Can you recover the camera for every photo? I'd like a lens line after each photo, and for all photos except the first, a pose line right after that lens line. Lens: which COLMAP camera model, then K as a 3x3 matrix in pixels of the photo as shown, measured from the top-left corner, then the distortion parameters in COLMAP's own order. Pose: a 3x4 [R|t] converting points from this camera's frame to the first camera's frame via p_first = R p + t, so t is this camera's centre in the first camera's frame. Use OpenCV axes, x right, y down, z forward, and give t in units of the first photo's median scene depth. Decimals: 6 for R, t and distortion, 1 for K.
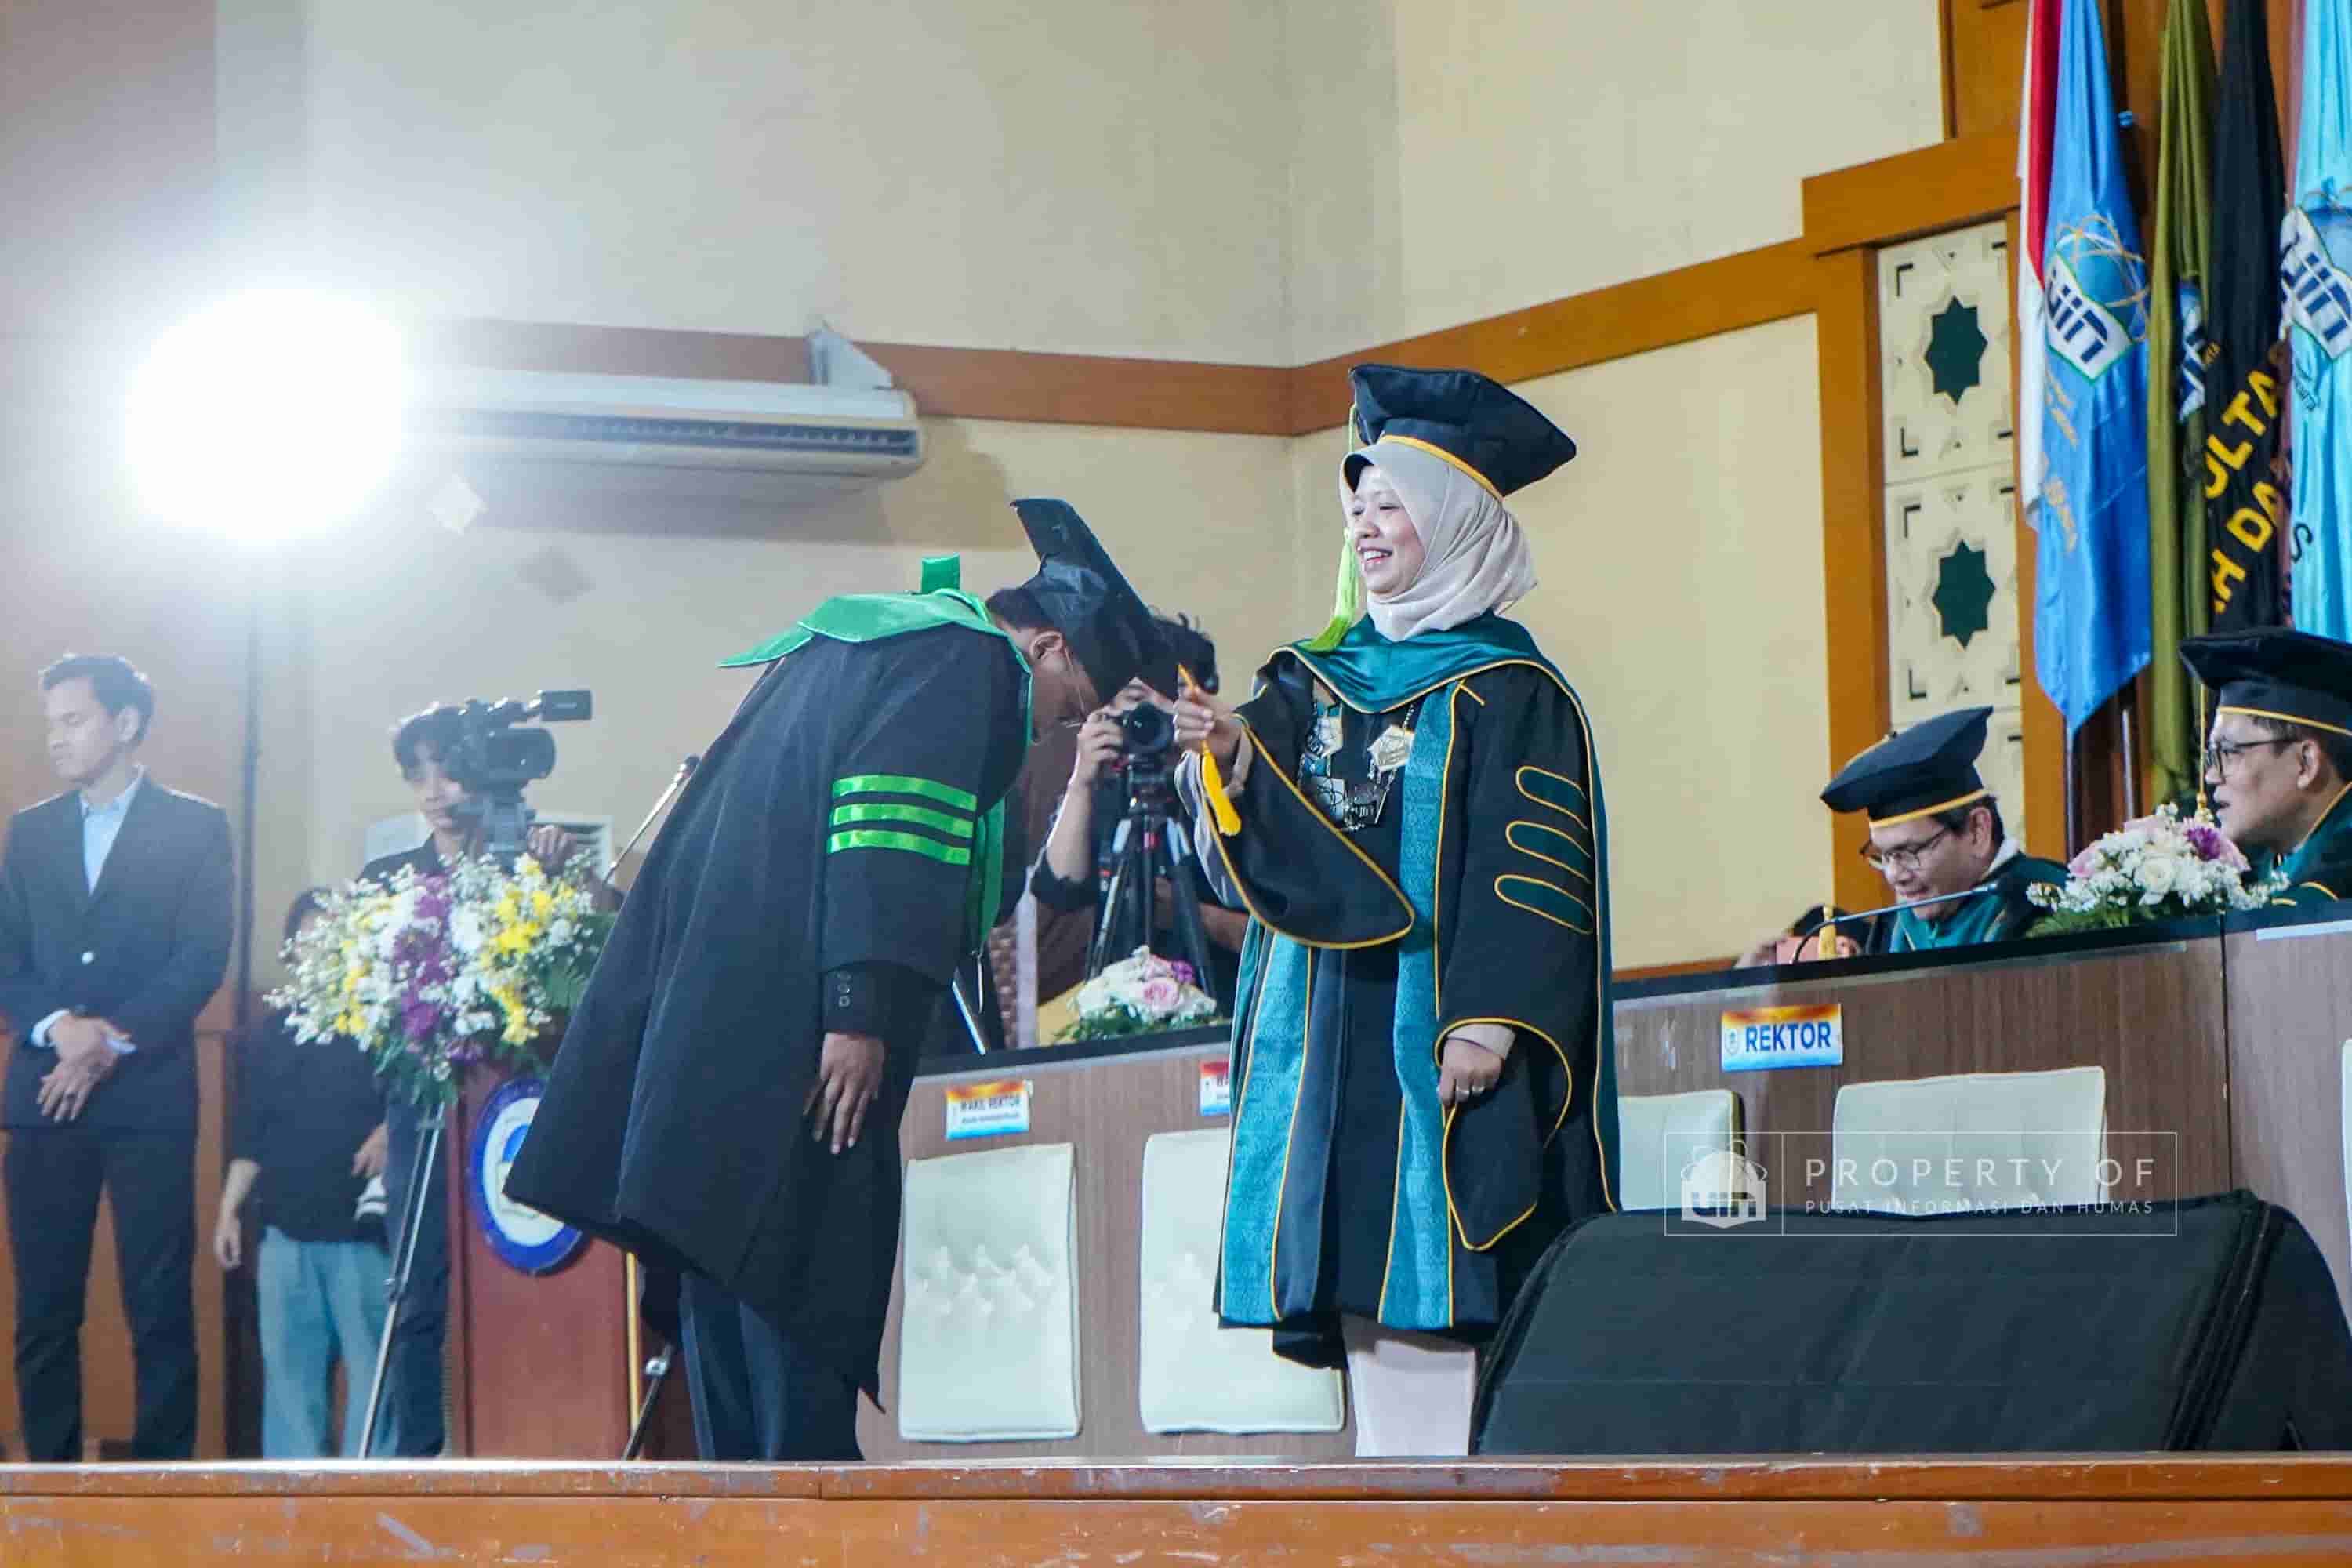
lens RADIAL K [[7357.1, 0, 1175.7], [0, 7357.1, 979.5], [0, 0, 1]] dist [-0.122240, -0.872592]
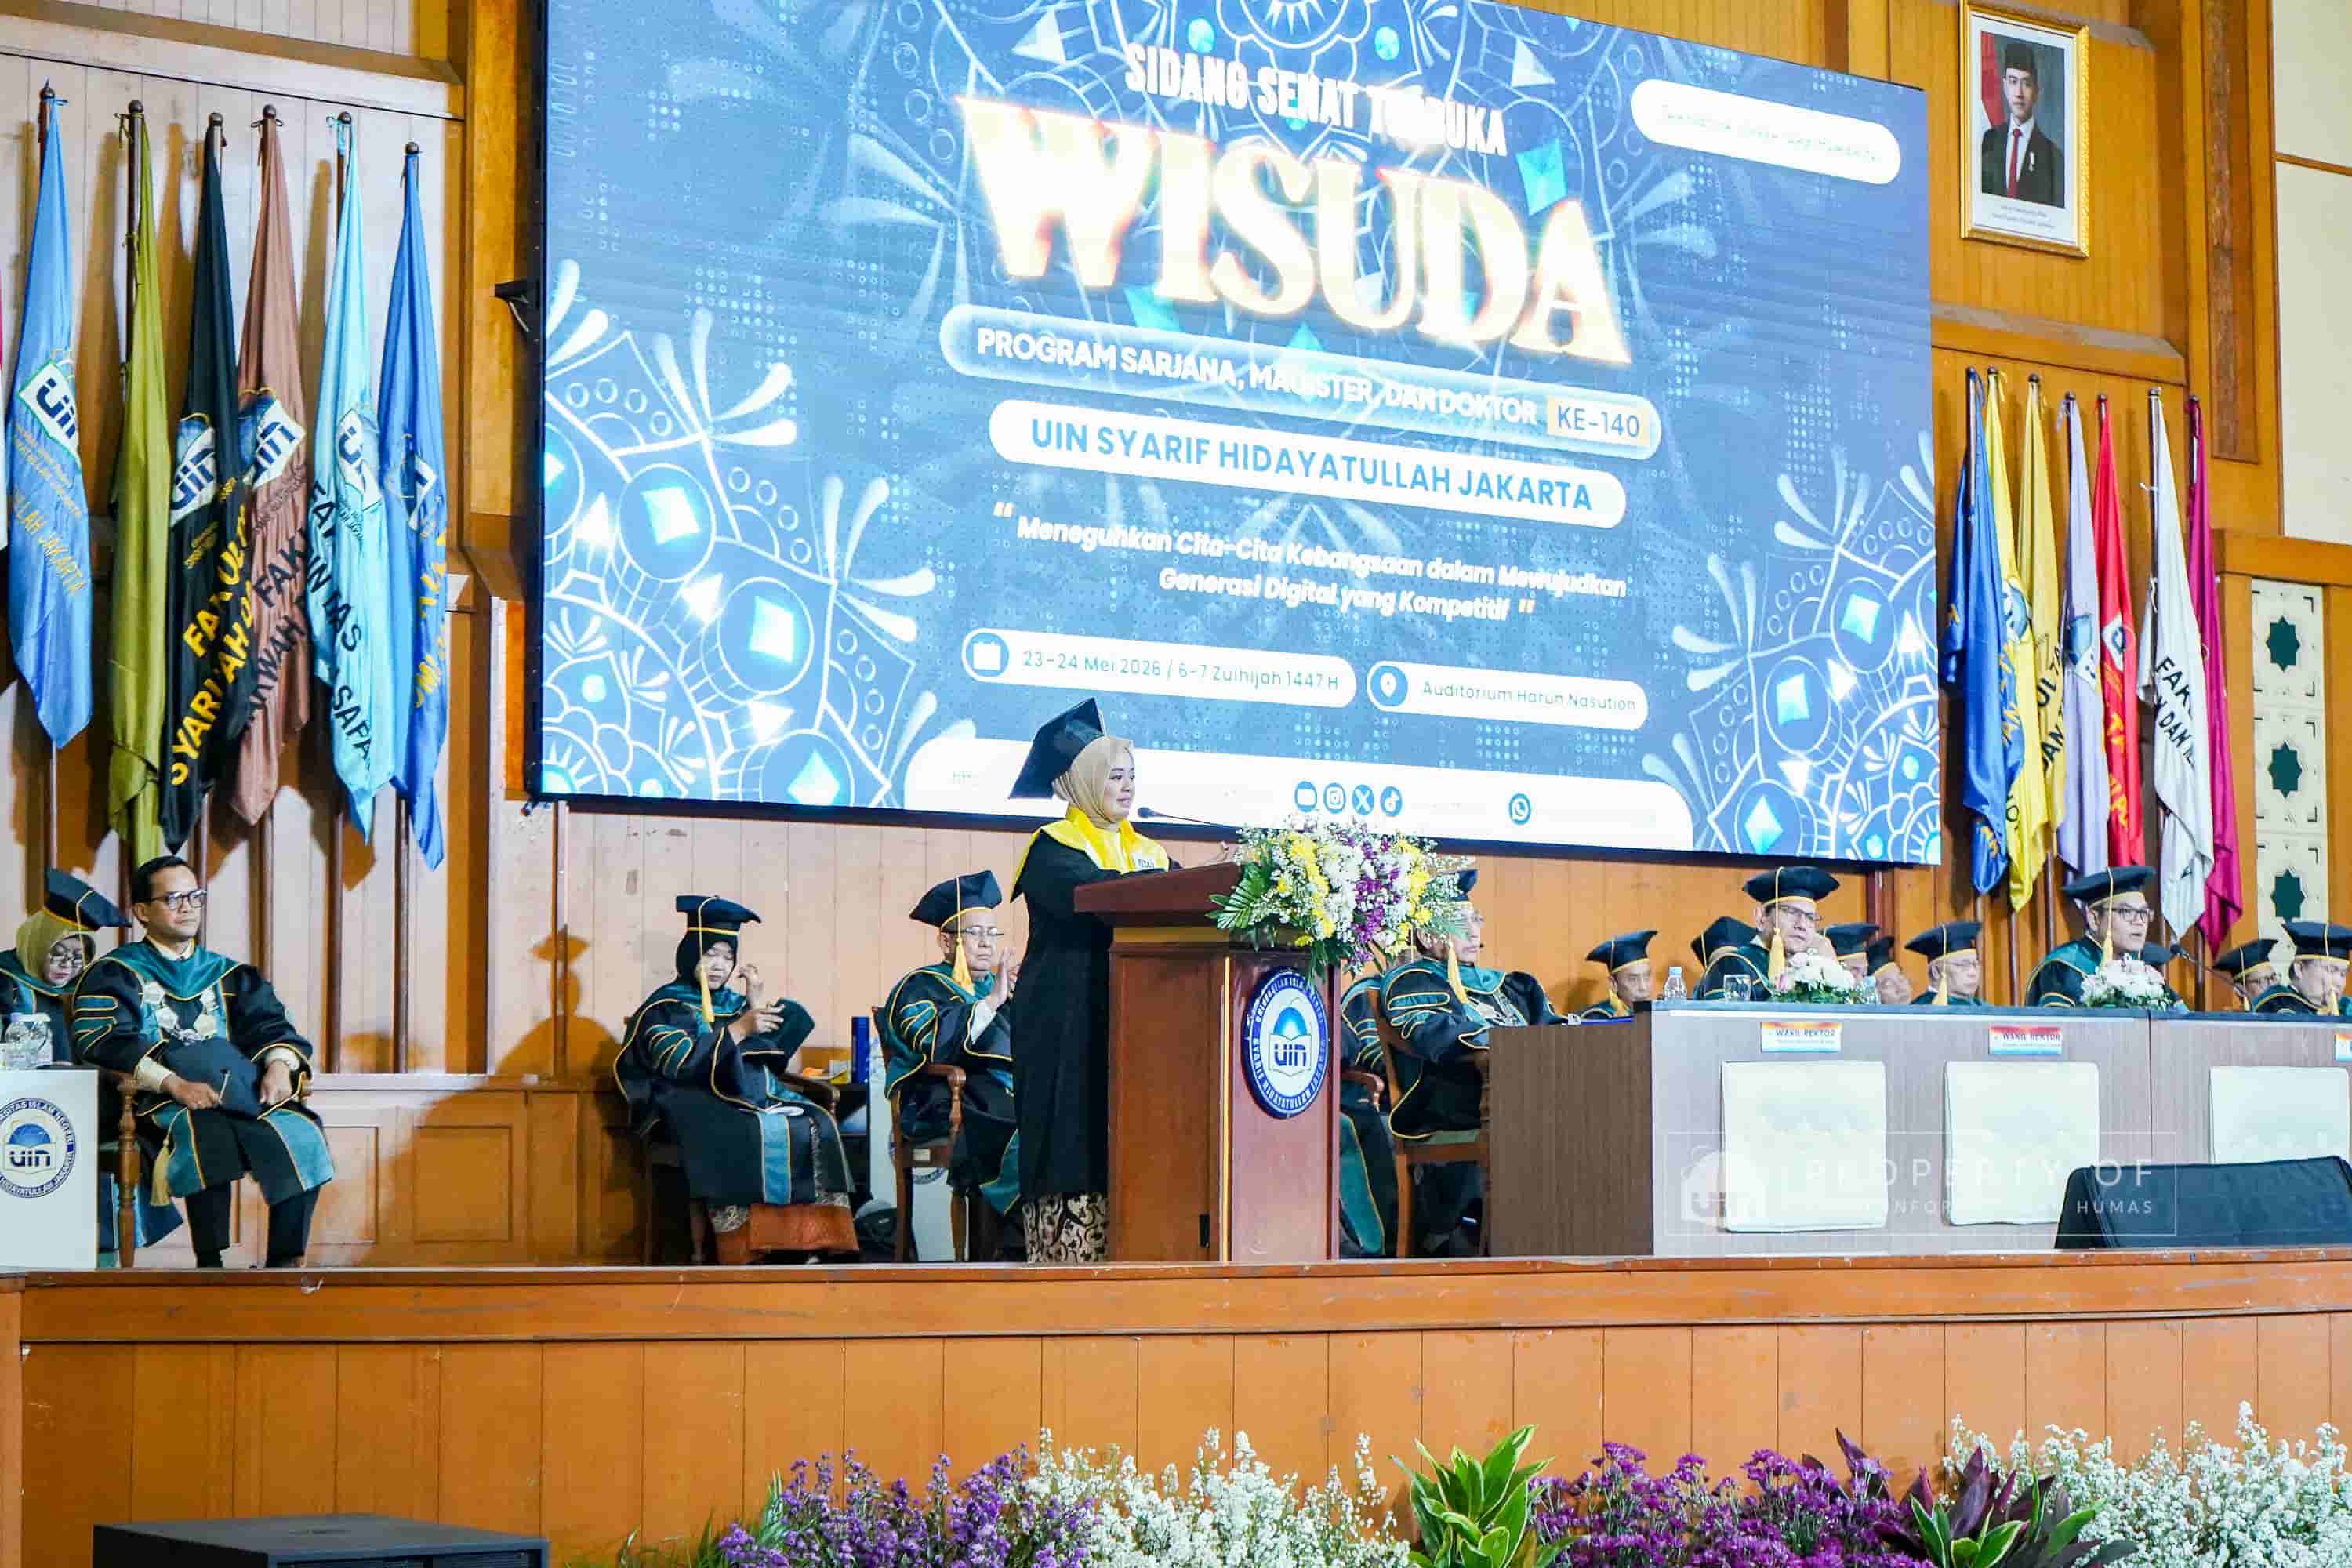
lens RADIAL K [[4873.1, 0, 1169.6], [0, 4873.1, 793.2], [0, 0, 1]] dist [-0.090123, 0.465329]
pose [[-0.172730, 0.087865, 0.981042, -0.814624], [-0.049962, 0.993949, -0.097818, 0.057931], [-0.983701, -0.065911, -0.167295, 0.976333]]
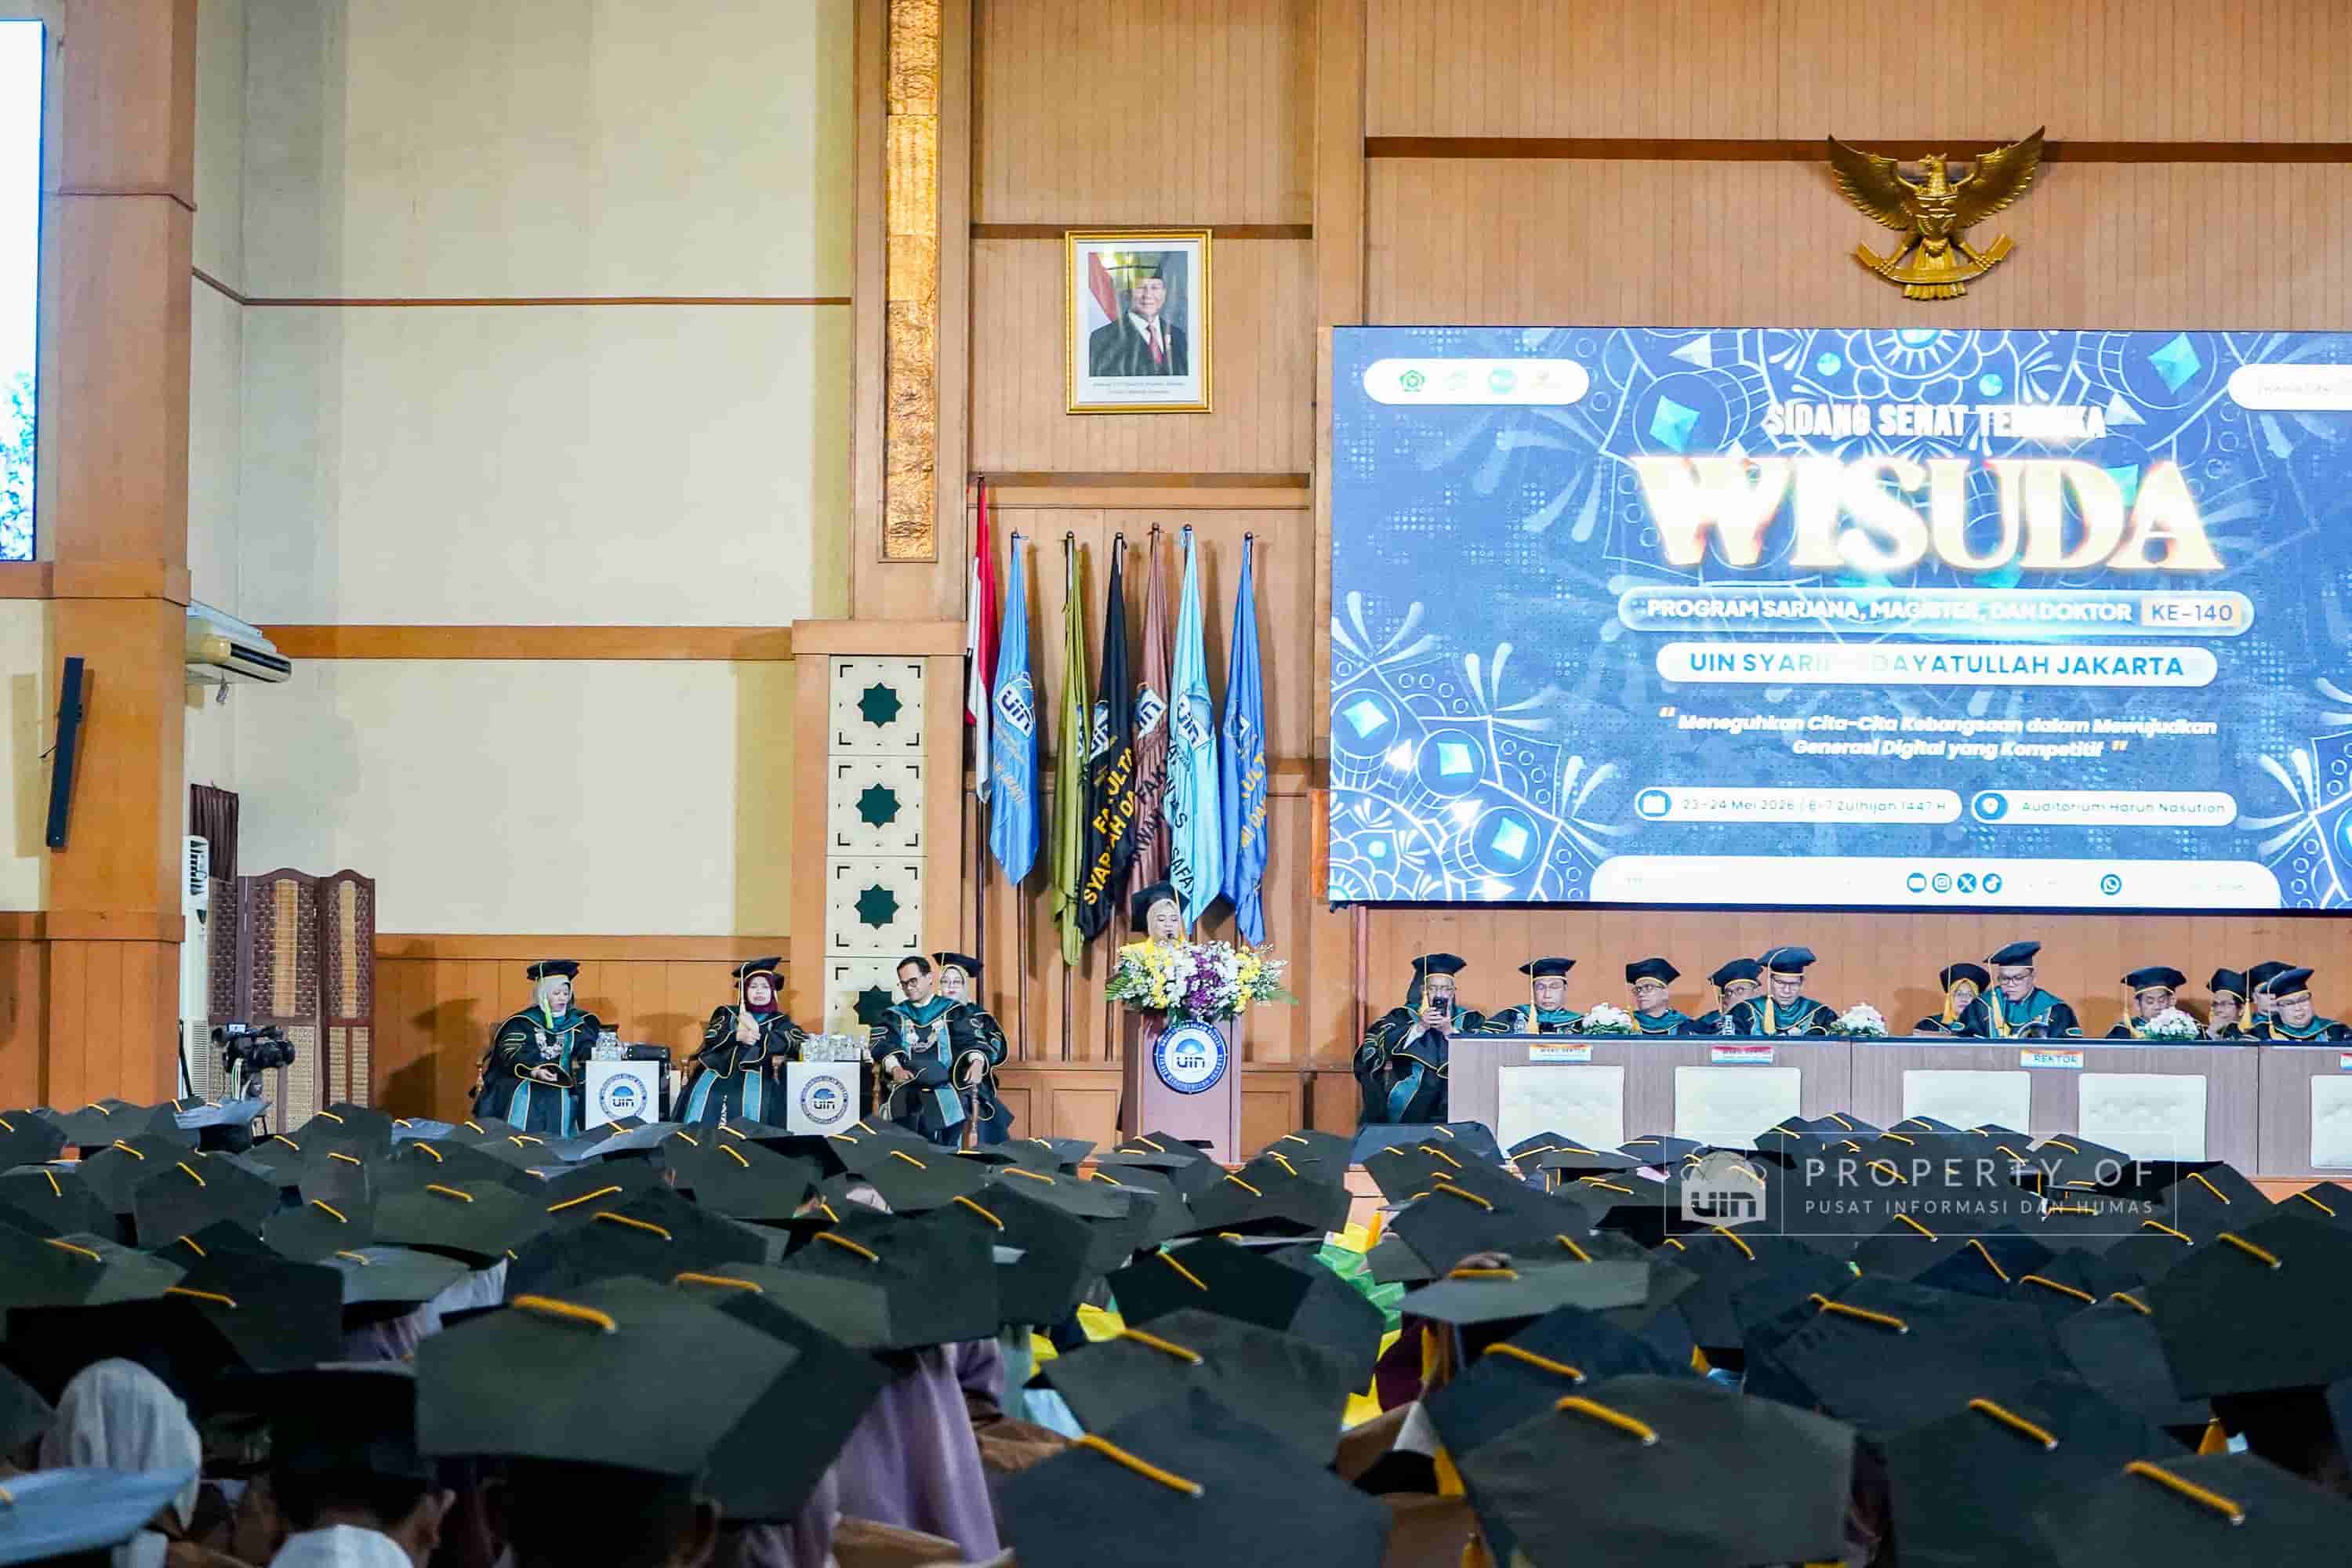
lens RADIAL K [[5324.4, 0, 1170.0], [0, 5324.4, 885.8], [0, 0, 1]] dist [-0.005246, 0.086911]
pose [[0.528722, 0.051225, 0.847248, -1.452742], [-0.067271, 0.997566, -0.018334, -0.000015], [-0.846125, -0.047302, 0.530882, -0.025115]]
